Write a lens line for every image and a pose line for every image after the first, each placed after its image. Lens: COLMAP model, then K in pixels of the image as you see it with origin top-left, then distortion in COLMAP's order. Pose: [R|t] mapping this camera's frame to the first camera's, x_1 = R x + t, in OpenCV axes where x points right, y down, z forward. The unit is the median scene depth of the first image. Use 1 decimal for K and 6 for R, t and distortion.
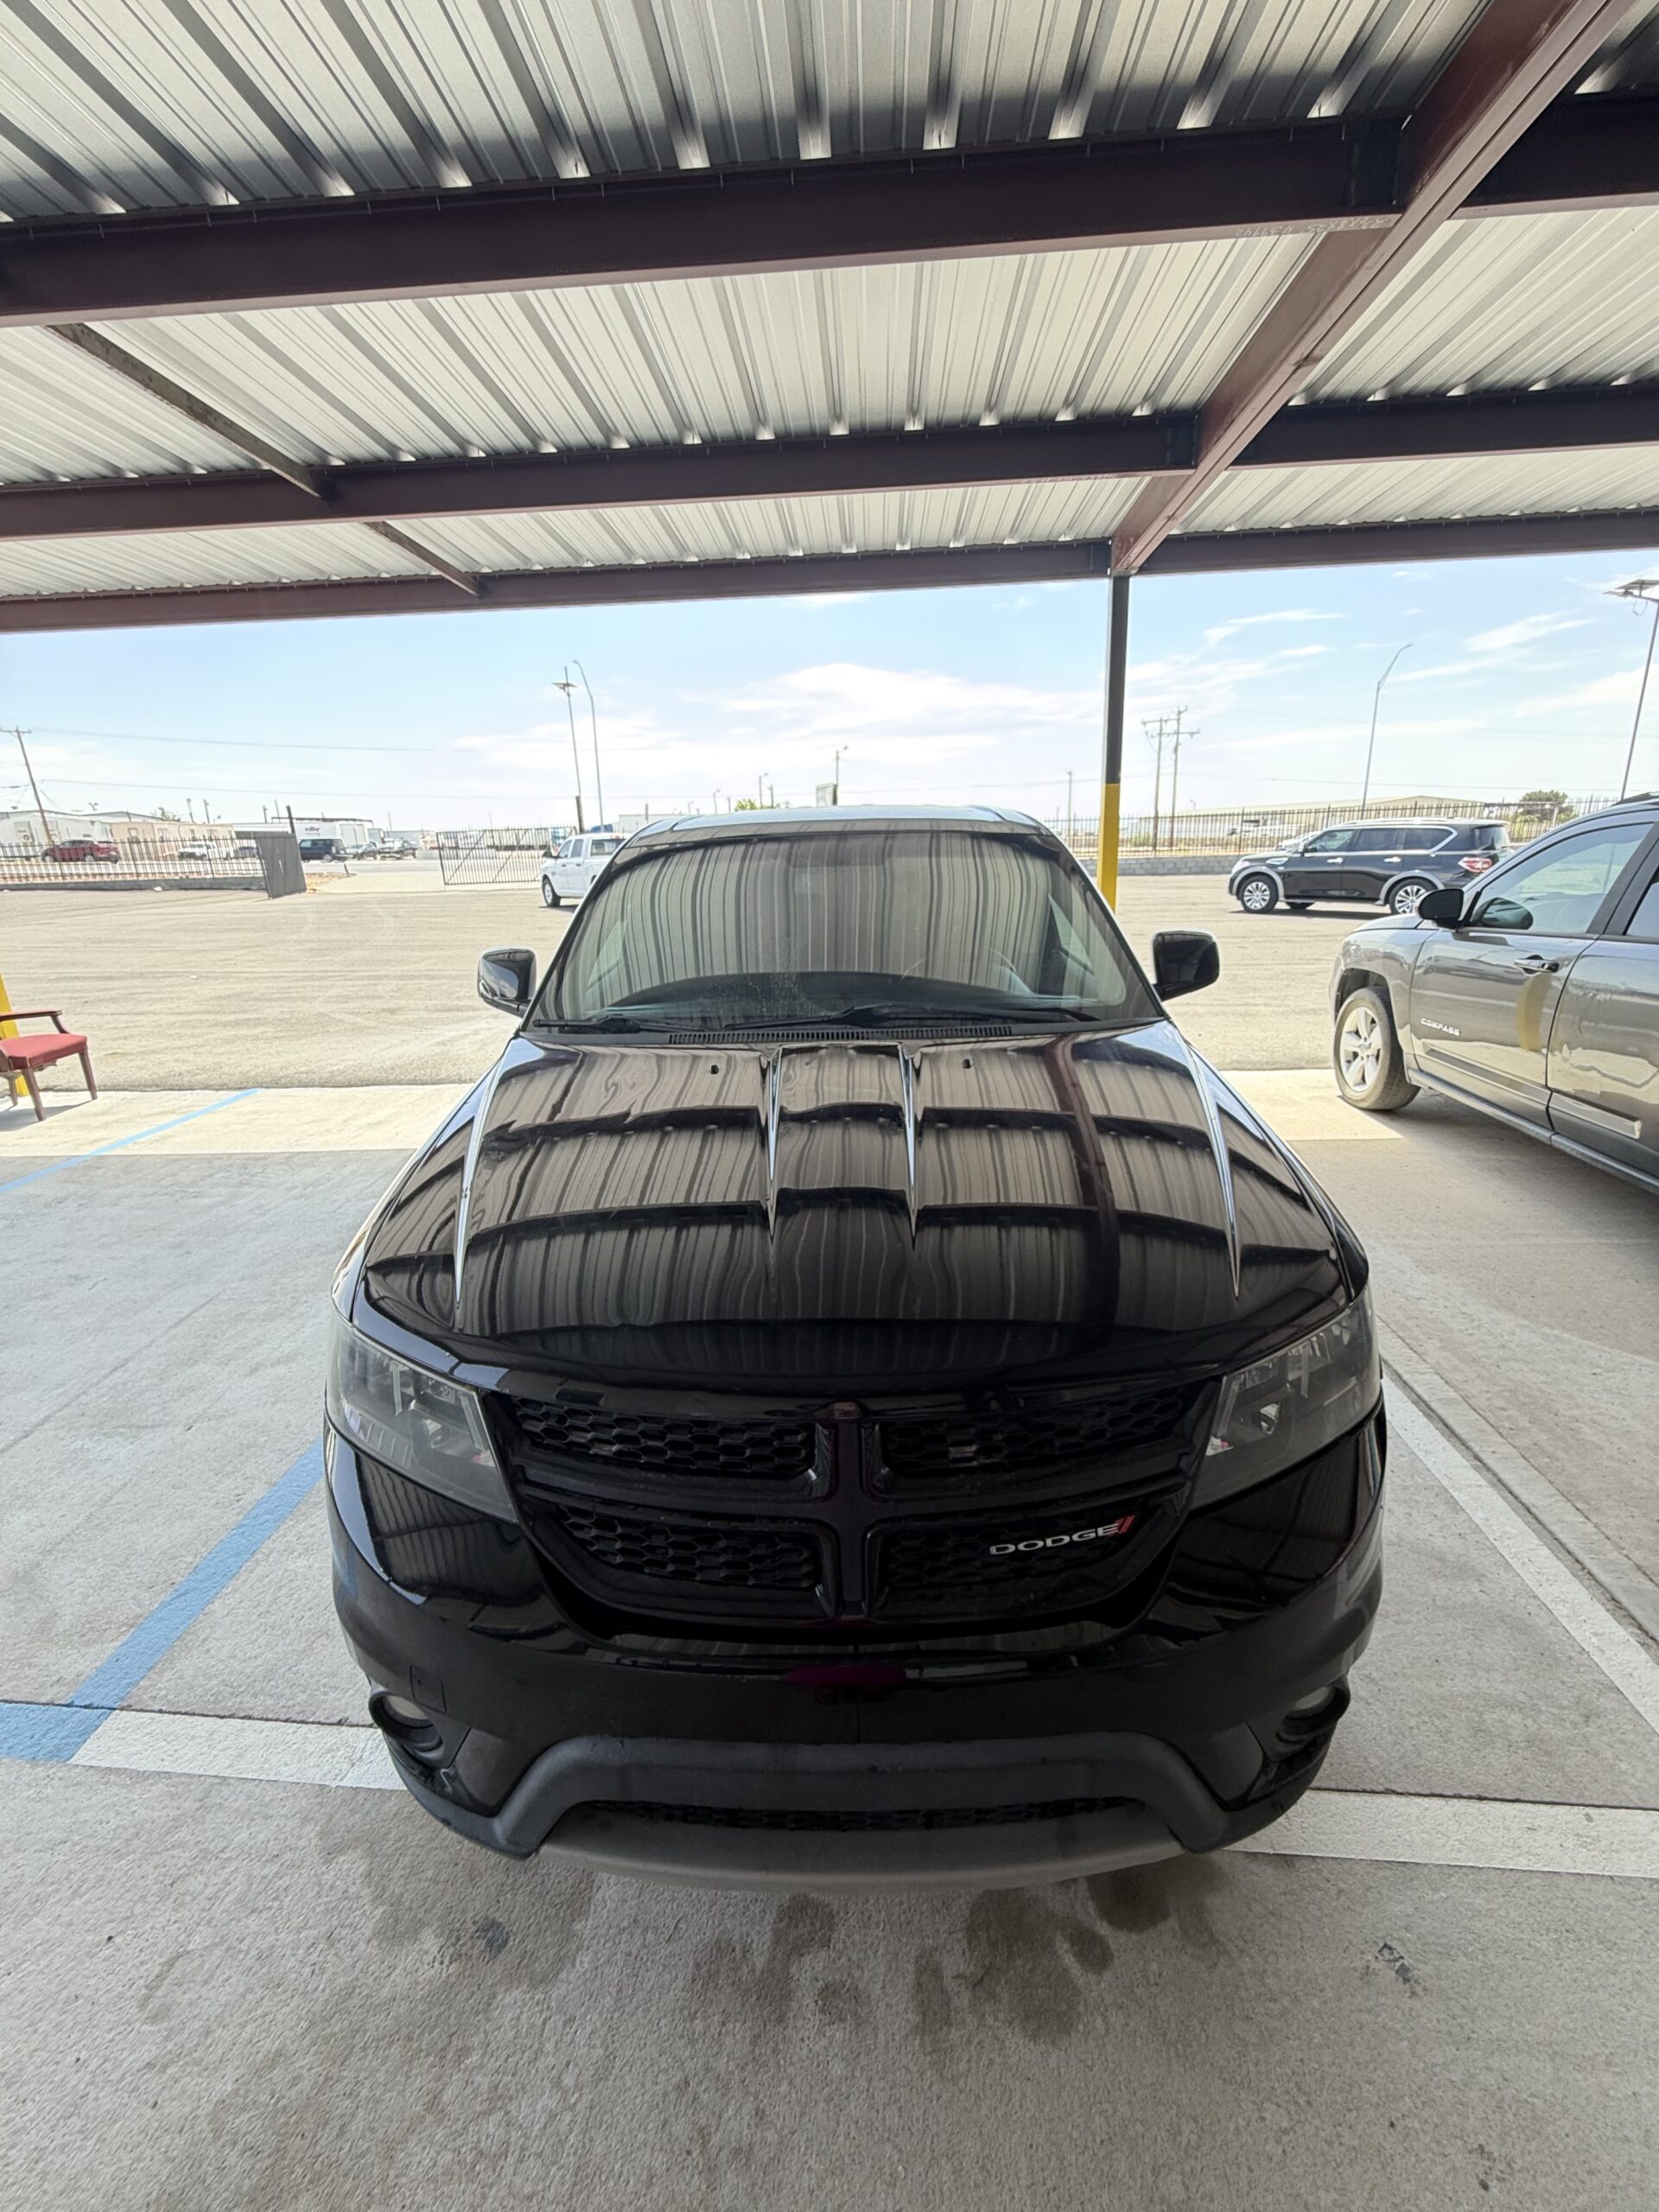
lens RADIAL K [[879.6, 0, 840.0], [0, 879.6, 1107.7], [0, 0, 1]] dist [0.000610, -0.000403]
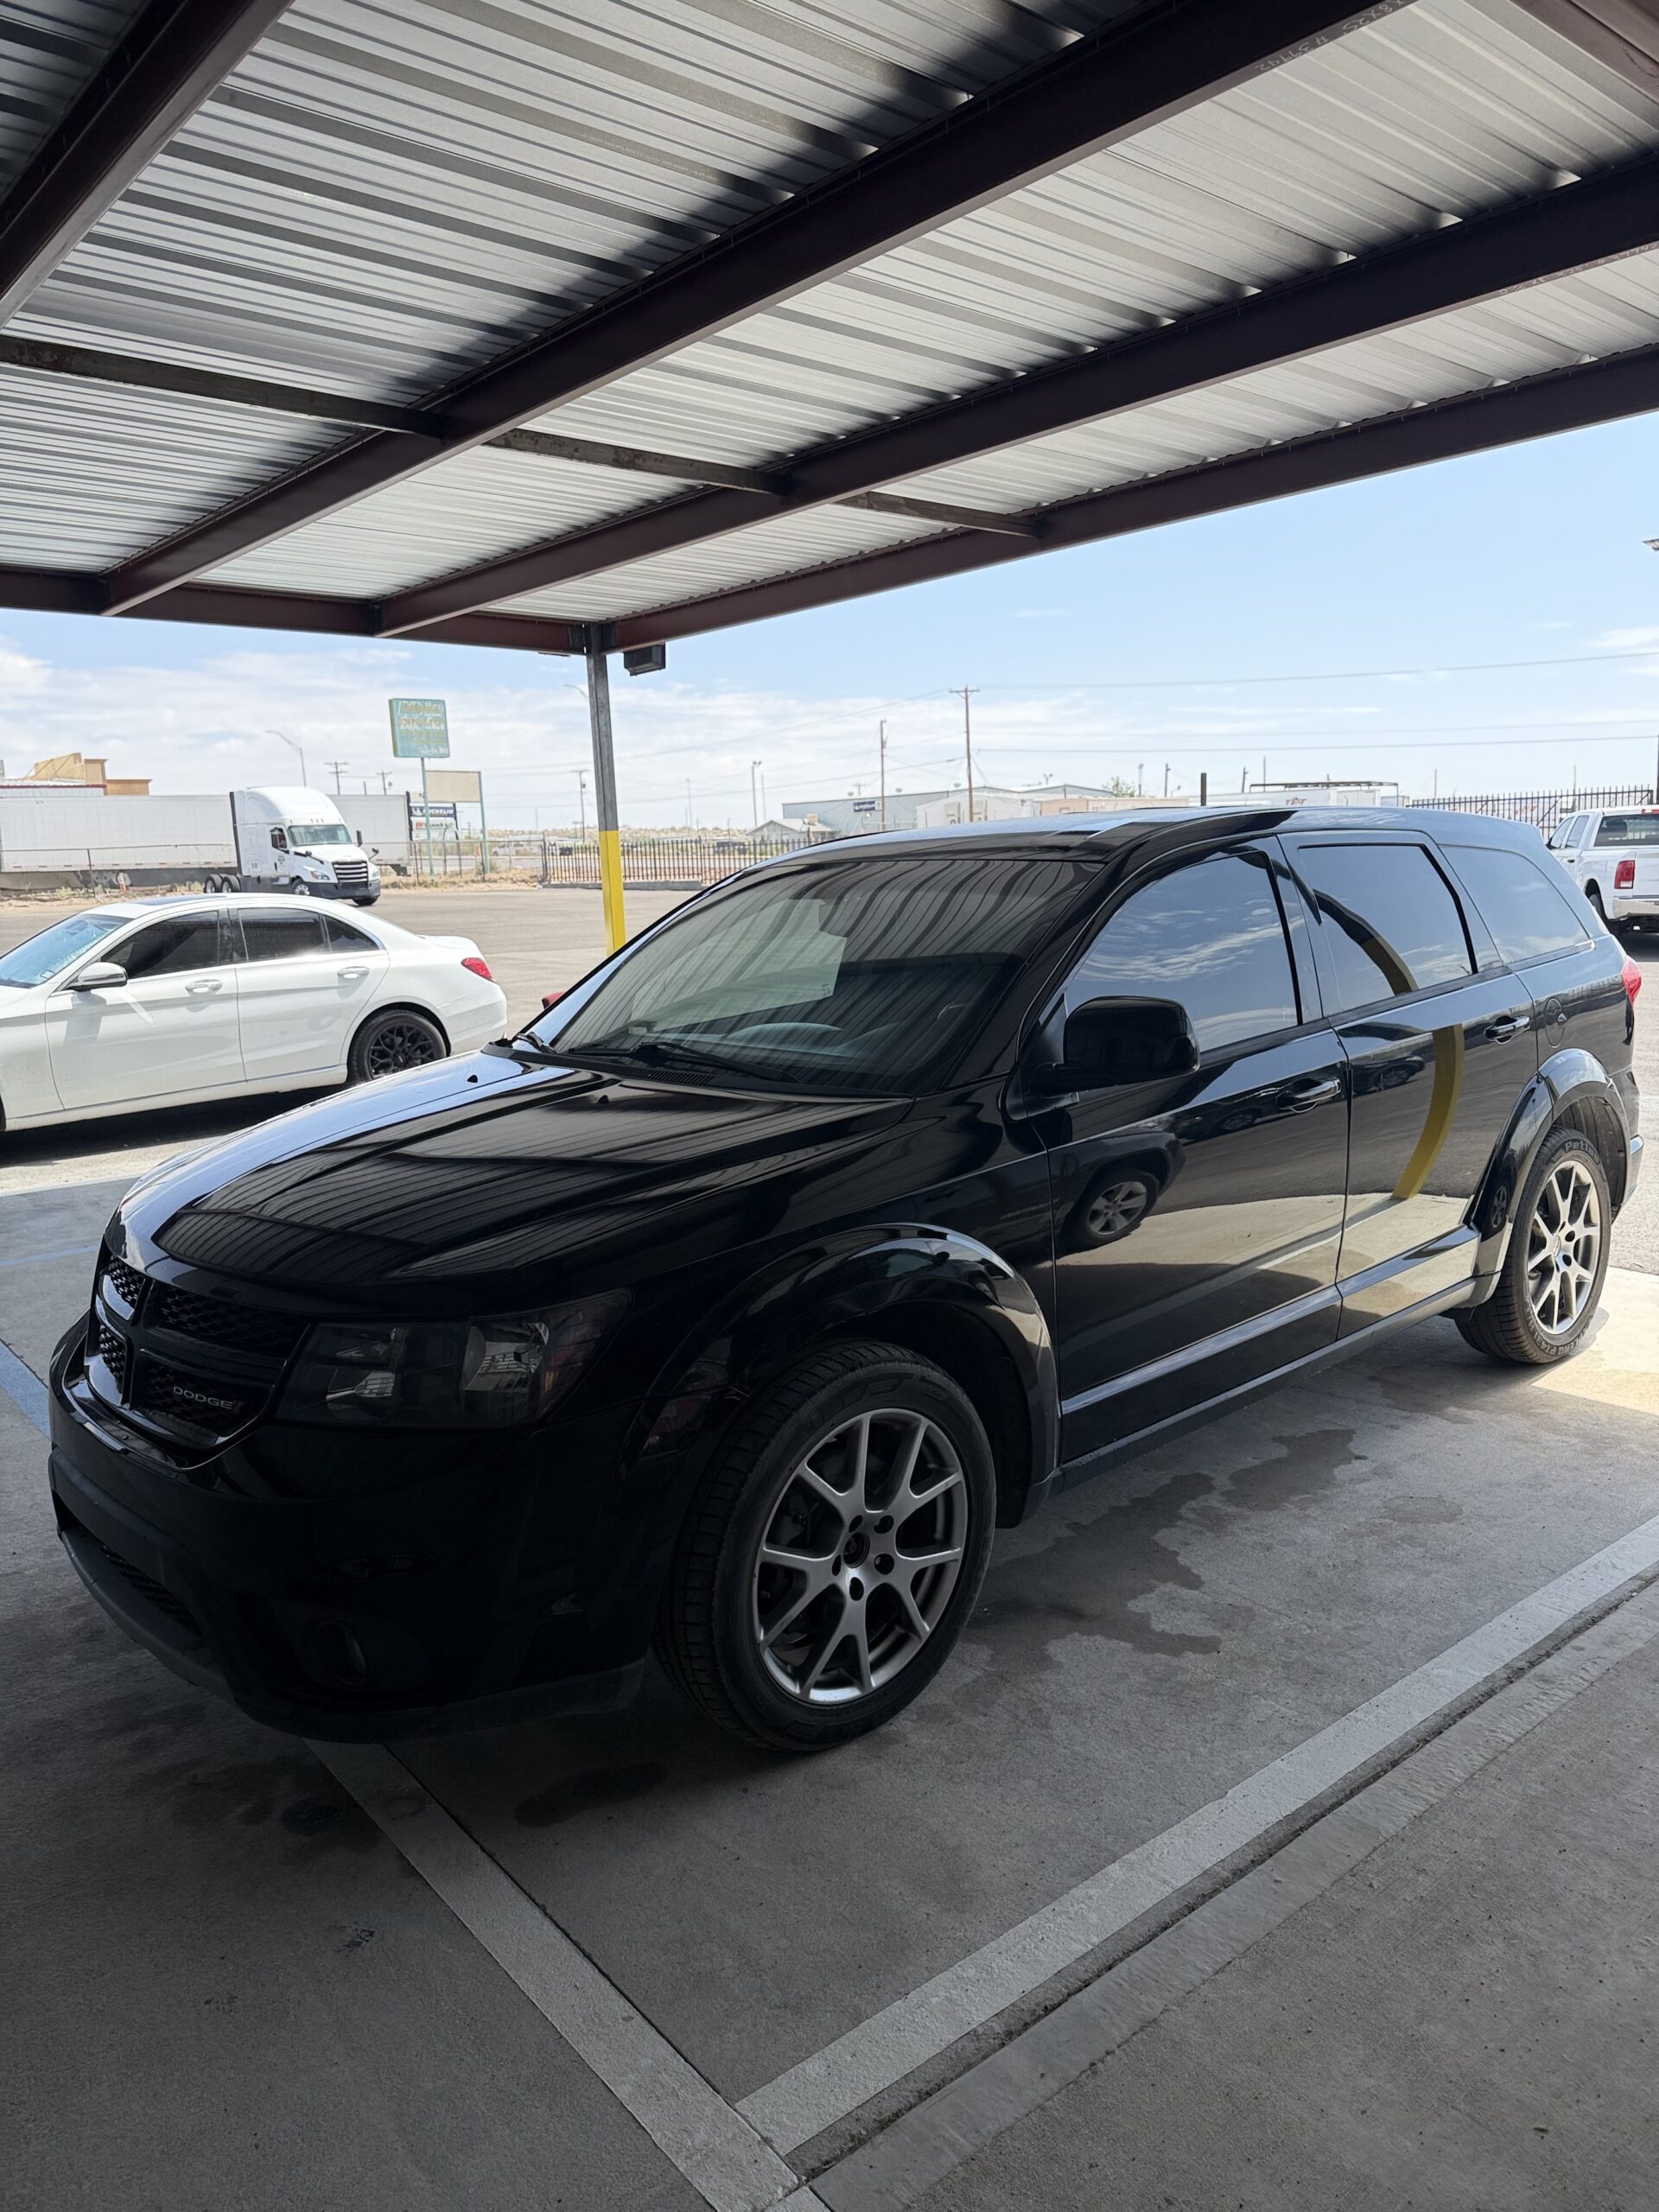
lens RADIAL K [[1549.0, 0, 811.8], [0, 1549.0, 1125.6], [0, 0, 1]] dist [0.112978, -0.131032]
pose [[0.678528, 0.126111, -0.723668, 0.756568], [-0.196684, 0.980373, -0.013569, -0.020002], [0.707753, 0.151541, 0.690015, -0.024151]]
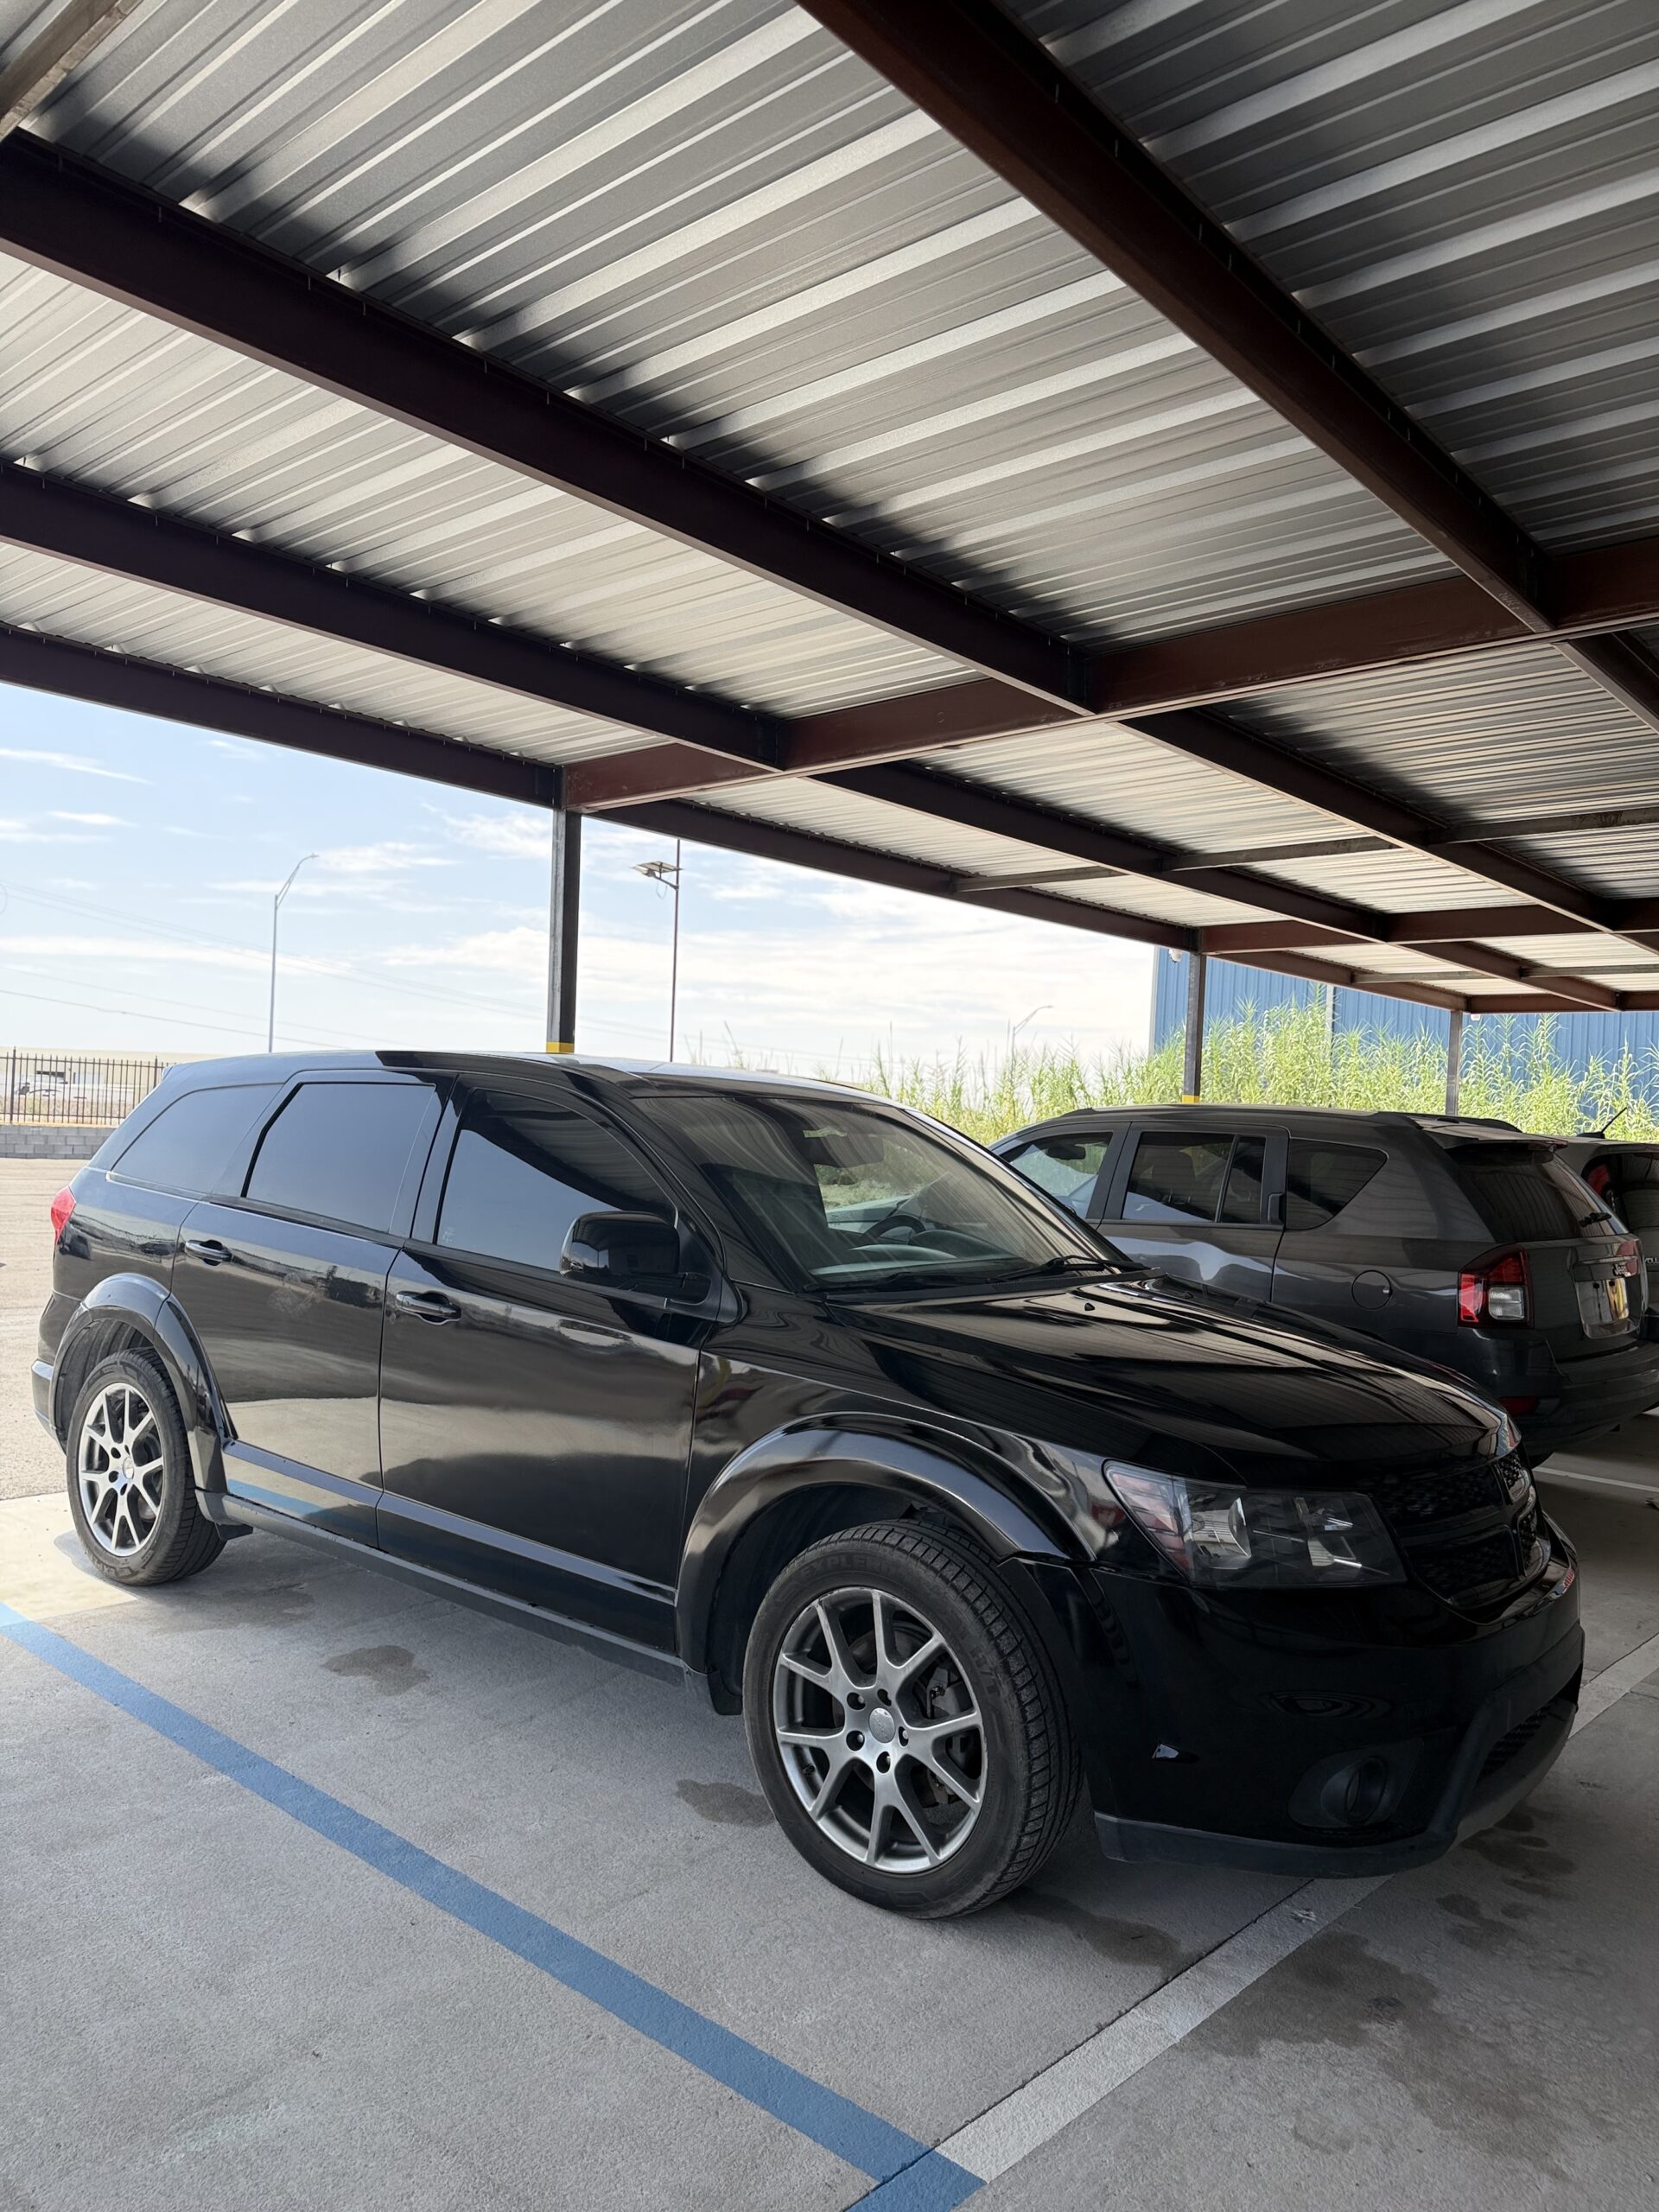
lens RADIAL K [[1549.0, 0, 811.8], [0, 1549.0, 1125.6], [0, 0, 1]] dist [0.112978, -0.131032]
pose [[0.614076, 0.053492, 0.787432, -0.928414], [0.168685, 0.965752, -0.197153, 0.033012], [-0.771010, 0.253895, 0.584021, 0.017226]]
